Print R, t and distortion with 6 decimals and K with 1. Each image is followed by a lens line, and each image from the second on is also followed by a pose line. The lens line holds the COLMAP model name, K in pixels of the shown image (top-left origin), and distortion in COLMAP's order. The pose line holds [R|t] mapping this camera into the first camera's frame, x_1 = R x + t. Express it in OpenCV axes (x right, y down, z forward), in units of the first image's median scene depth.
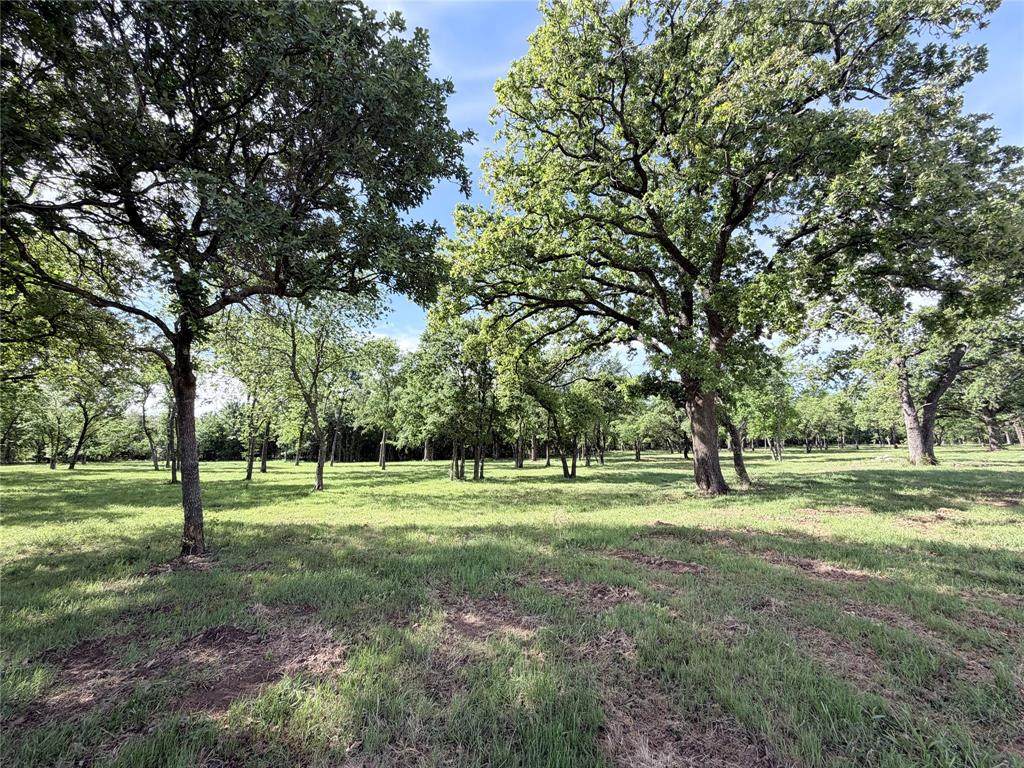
lens RADIAL K [[404.6, 0, 510.1], [0, 404.6, 383.7], [0, 0, 1]] dist [-0.001570, 0.000447]
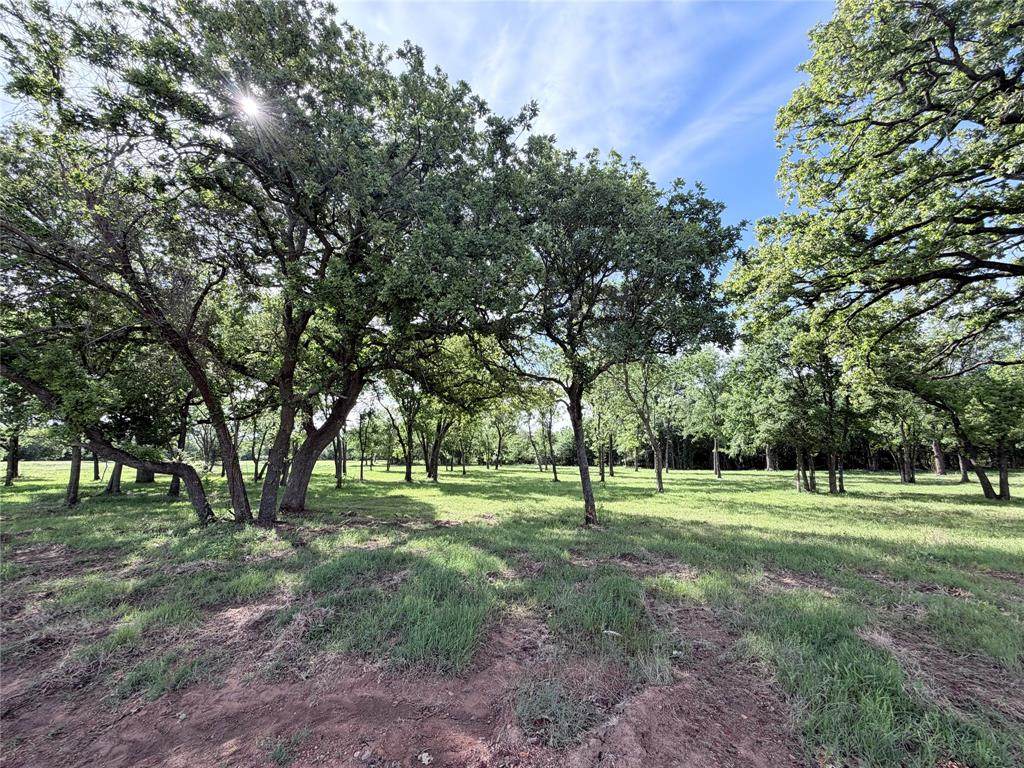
lens RADIAL K [[404.6, 0, 510.1], [0, 404.6, 383.7], [0, 0, 1]] dist [-0.001570, 0.000447]
pose [[0.718400, -0.118685, -0.685431, 0.039477], [0.106123, 0.992503, -0.060627, -0.017922], [0.687488, -0.029185, 0.725609, -0.103314]]
